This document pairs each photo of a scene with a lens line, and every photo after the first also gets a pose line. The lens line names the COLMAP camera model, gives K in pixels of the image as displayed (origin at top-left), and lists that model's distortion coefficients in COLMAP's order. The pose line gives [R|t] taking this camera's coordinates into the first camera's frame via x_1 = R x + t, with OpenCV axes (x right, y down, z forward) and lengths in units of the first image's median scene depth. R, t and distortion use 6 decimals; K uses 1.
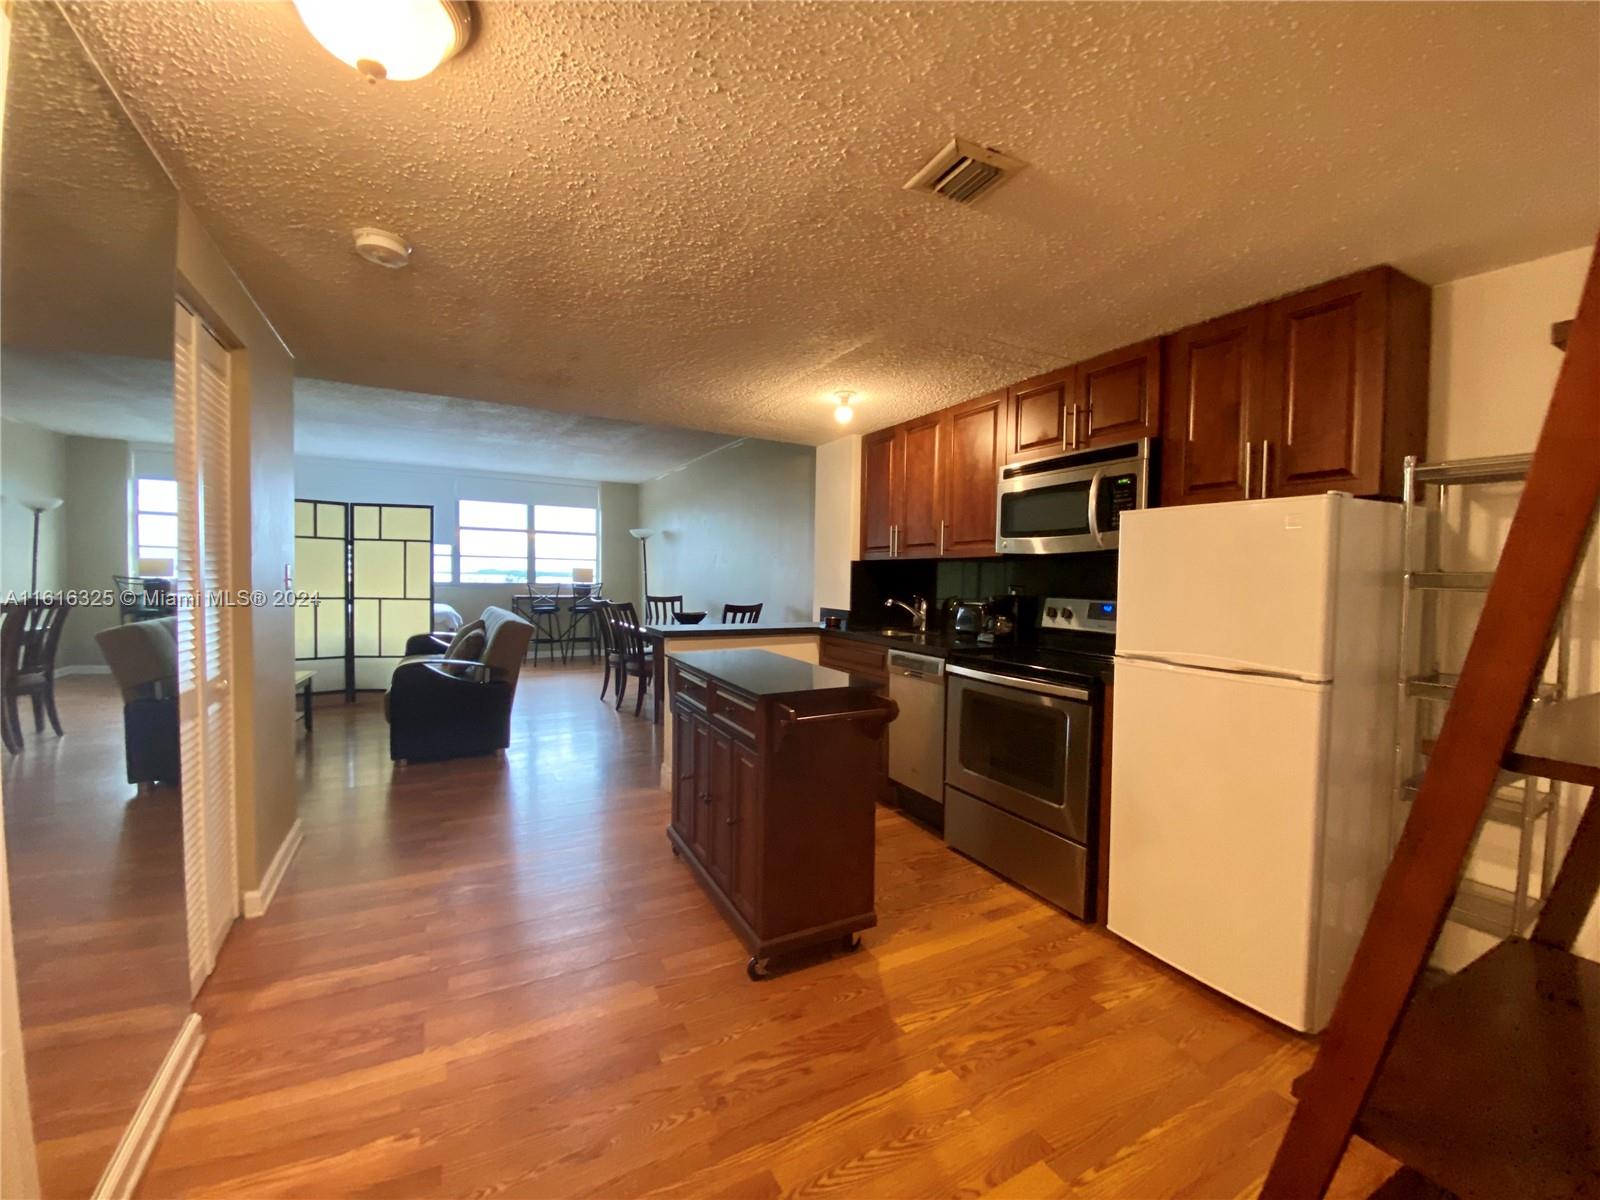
lens RADIAL K [[647.3, 0, 834.0], [0, 647.3, 602.8], [0, 0, 1]] dist [0.000942, -0.024139]
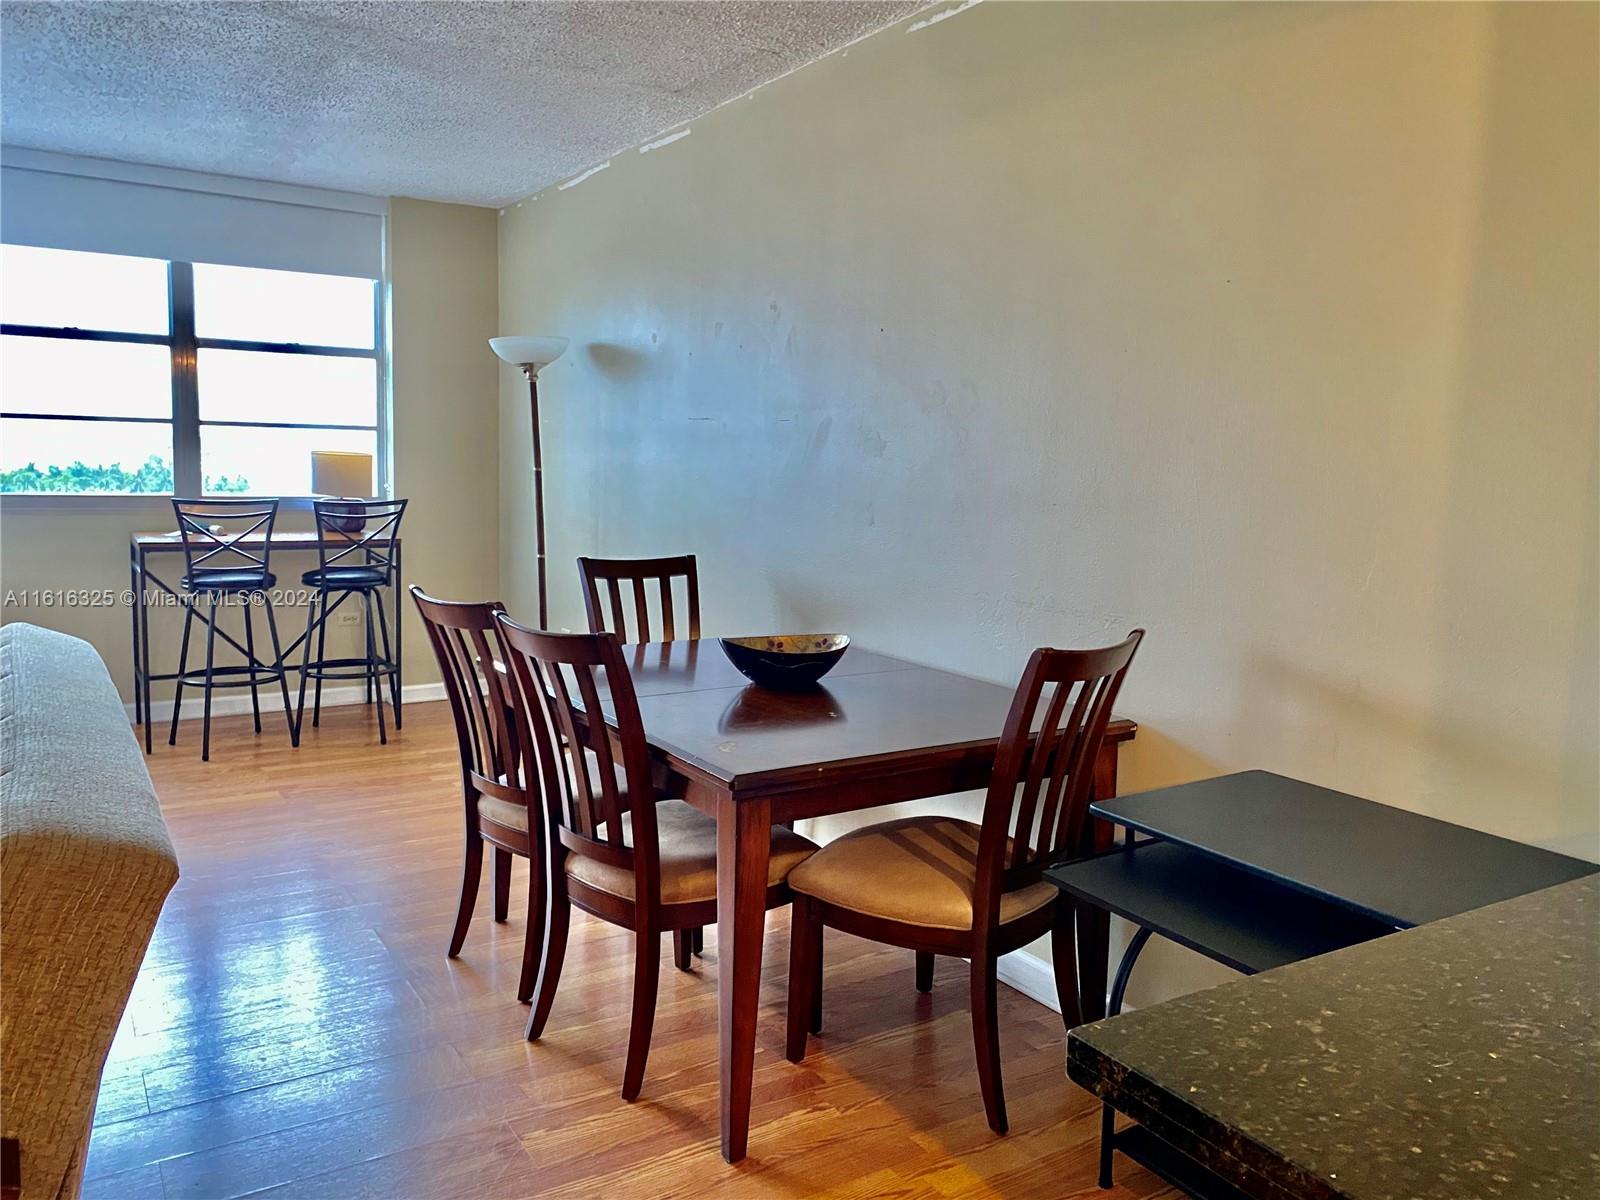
lens RADIAL K [[1183.8, 0, 808.2], [0, 1183.8, 594.0], [0, 0, 1]] dist [0.033792, -0.001942]
pose [[0.999483, 0.011461, 0.030047, -0.165367], [-0.013593, 0.997332, 0.071716, -0.028816], [-0.029145, -0.072088, 0.996972, 0.371044]]
